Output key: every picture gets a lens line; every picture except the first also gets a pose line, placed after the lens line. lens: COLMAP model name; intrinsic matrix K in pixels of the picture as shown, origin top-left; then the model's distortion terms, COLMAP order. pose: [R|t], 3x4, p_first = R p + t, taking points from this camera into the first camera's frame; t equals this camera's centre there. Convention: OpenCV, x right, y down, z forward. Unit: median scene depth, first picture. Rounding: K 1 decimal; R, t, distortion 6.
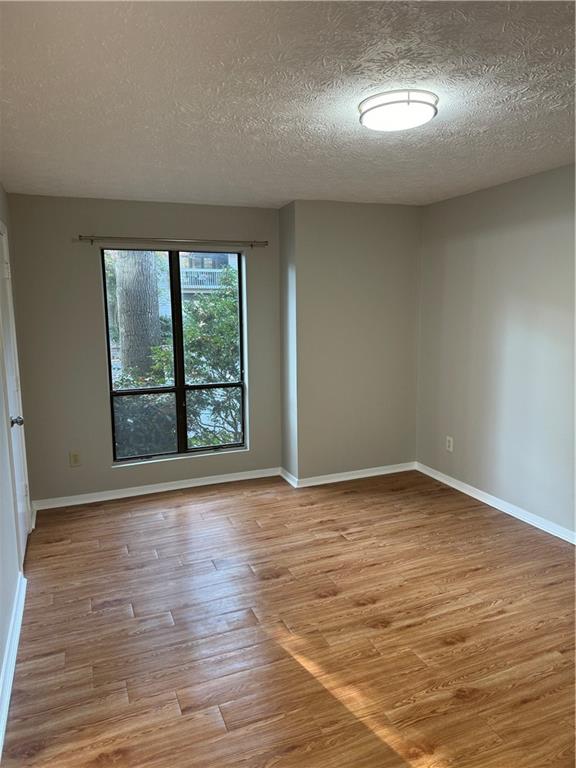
lens RADIAL K [[544.9, 0, 292.0], [0, 544.9, 385.0], [0, 0, 1]] dist [0.054724, -0.057068]
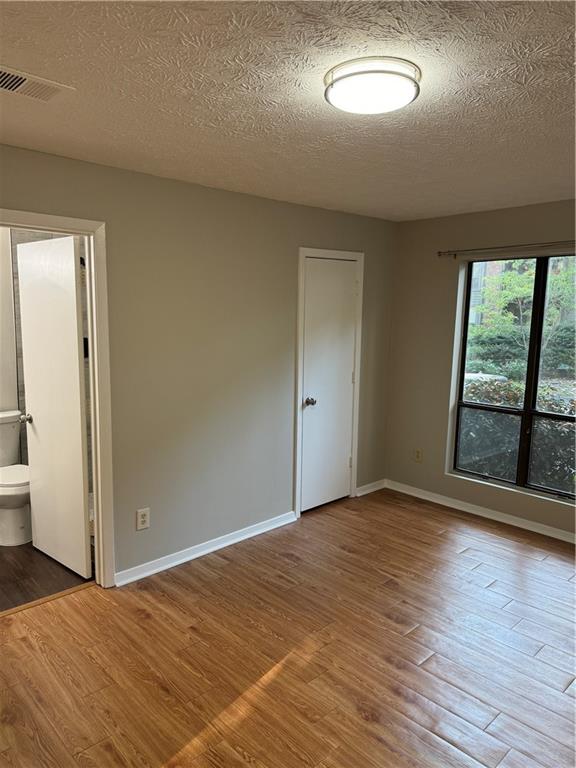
lens RADIAL K [[544.9, 0, 285.3], [0, 544.9, 383.6], [0, 0, 1]] dist [0.054724, -0.057068]
pose [[0.362329, 0.145555, -0.920615, 0.557297], [-0.161235, 0.982628, 0.091902, -0.071411], [0.917998, 0.115136, 0.379503, 0.363204]]
